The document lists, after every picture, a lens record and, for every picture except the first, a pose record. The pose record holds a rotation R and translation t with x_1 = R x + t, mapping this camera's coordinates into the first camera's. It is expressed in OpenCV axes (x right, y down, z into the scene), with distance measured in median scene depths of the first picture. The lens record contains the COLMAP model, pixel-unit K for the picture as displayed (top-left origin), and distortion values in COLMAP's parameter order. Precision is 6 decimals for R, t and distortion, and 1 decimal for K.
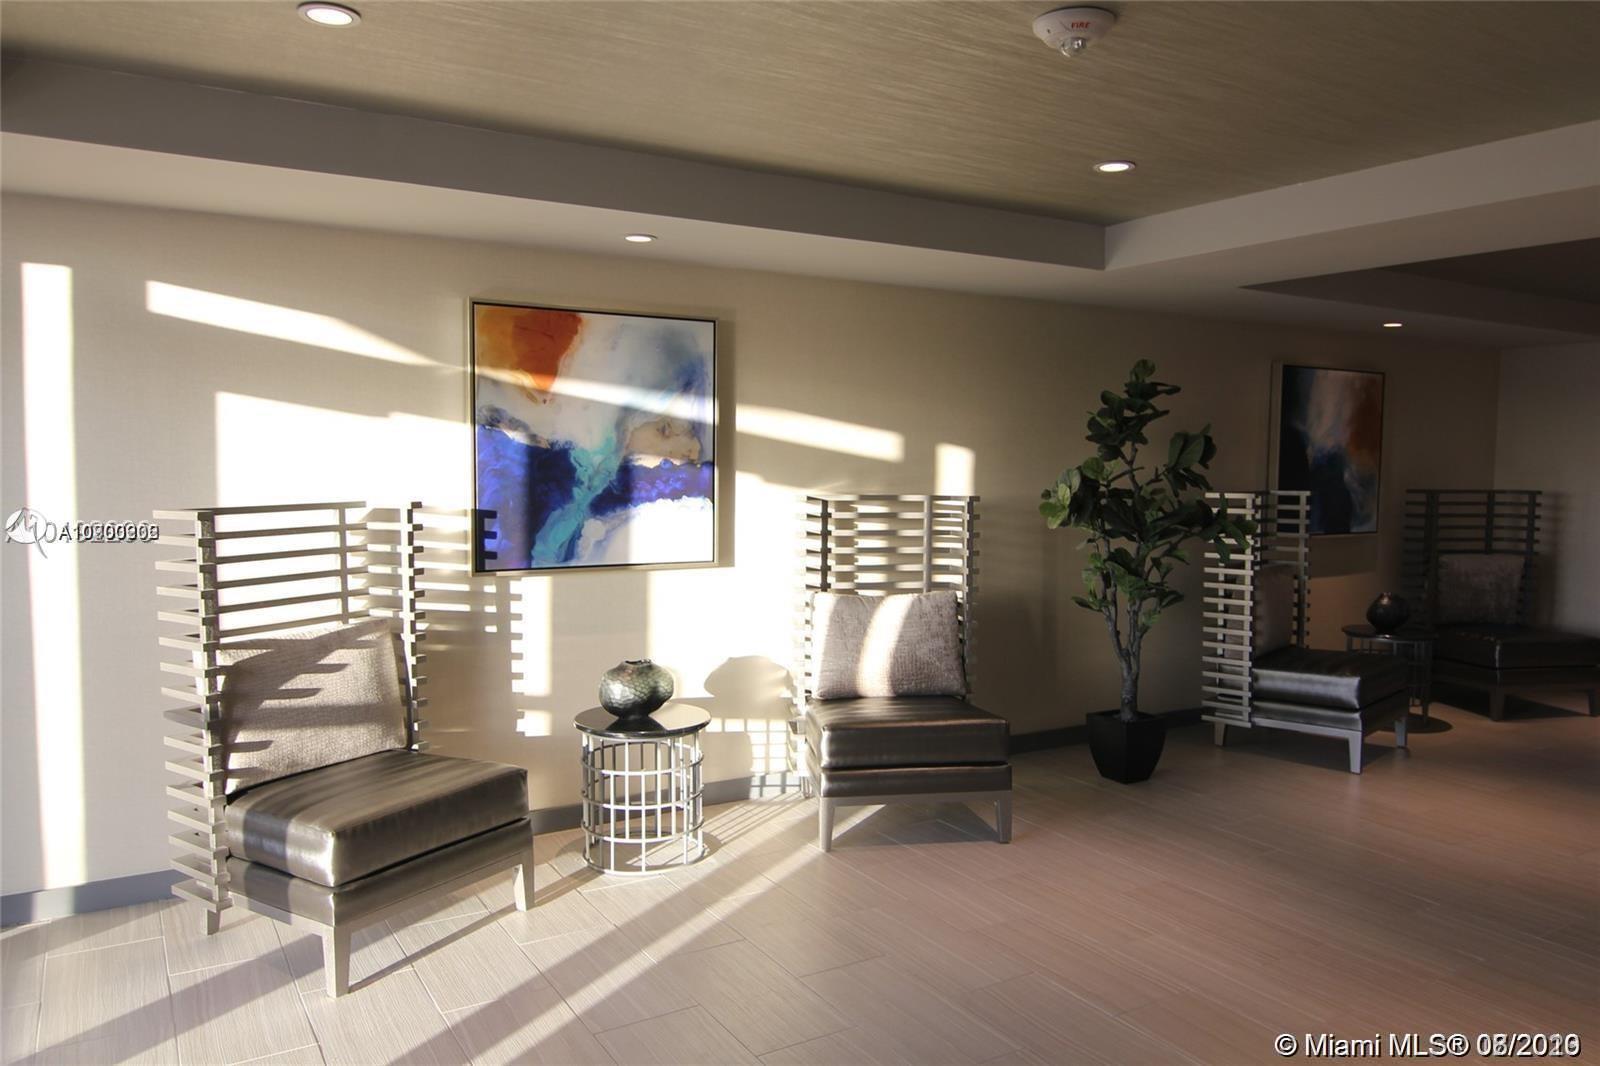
lens RADIAL K [[1156.9, 0, 798.8], [0, 1156.9, 531.7], [0, 0, 1]] dist [-0.004109, -0.000327]
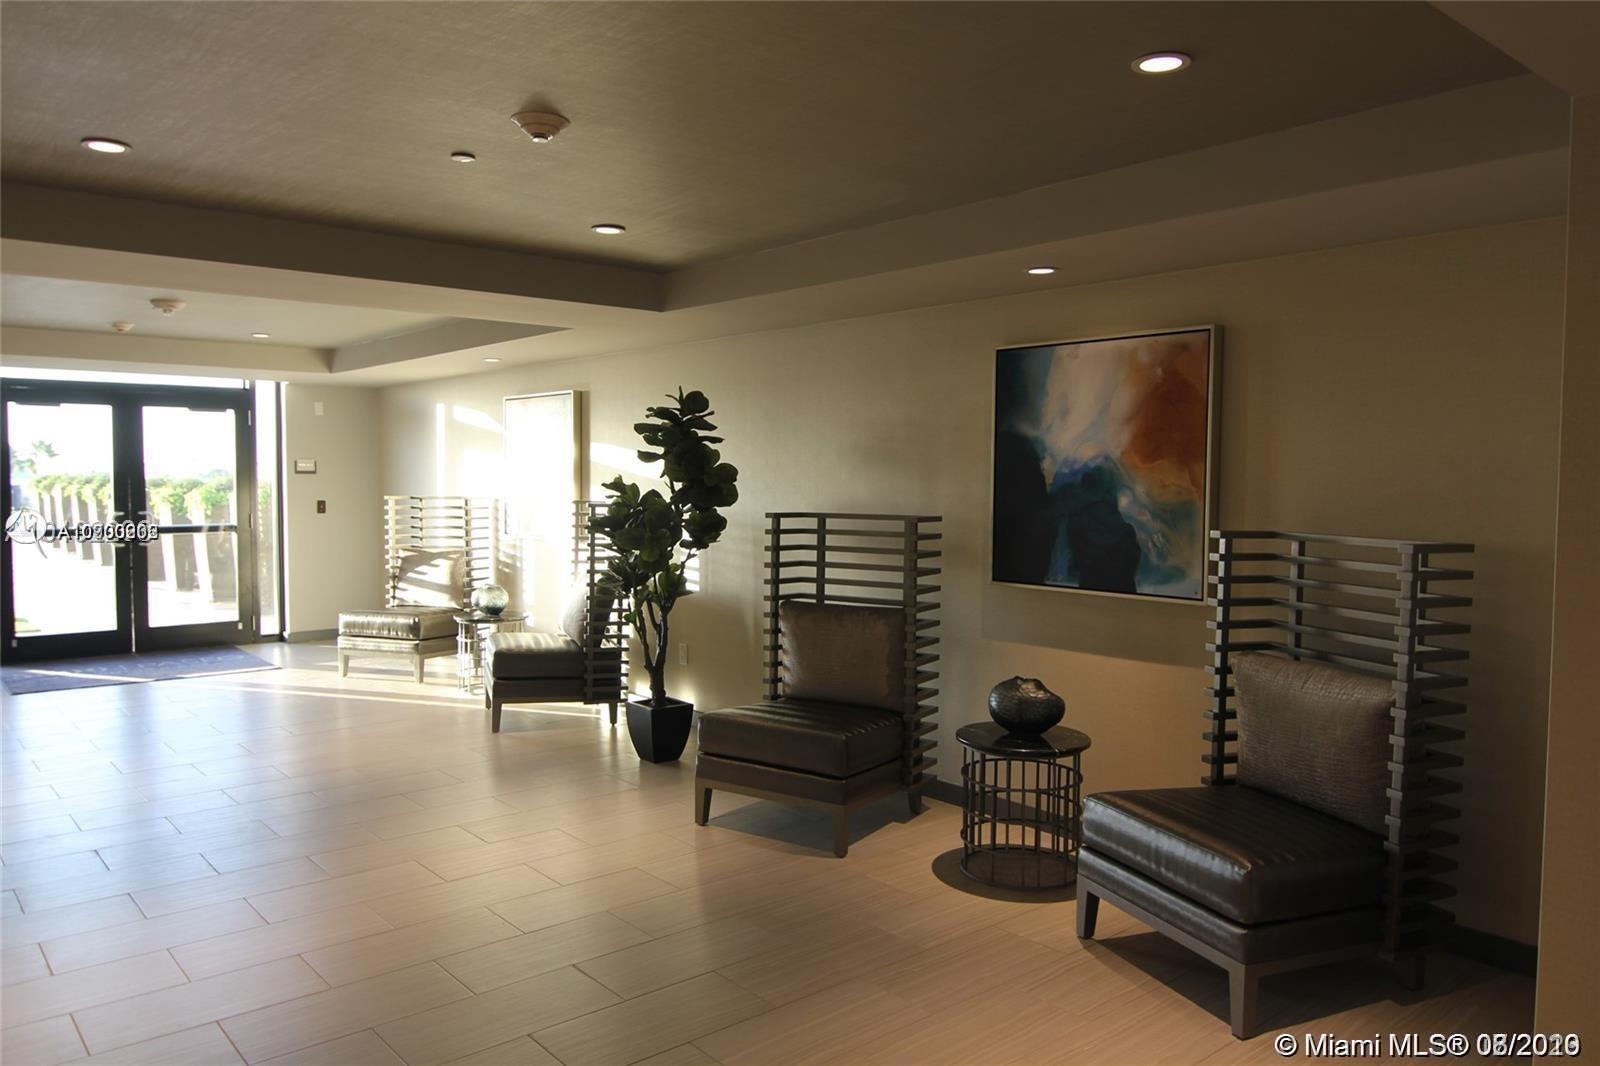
lens RADIAL K [[1156.9, 0, 798.7], [0, 1156.9, 535.4], [0, 0, 1]] dist [-0.004109, -0.000327]
pose [[0.150534, 0.037022, -0.987911, 1.098824], [-0.078251, 0.996609, 0.025424, -0.033002], [0.985503, 0.073478, 0.152920, 0.740558]]
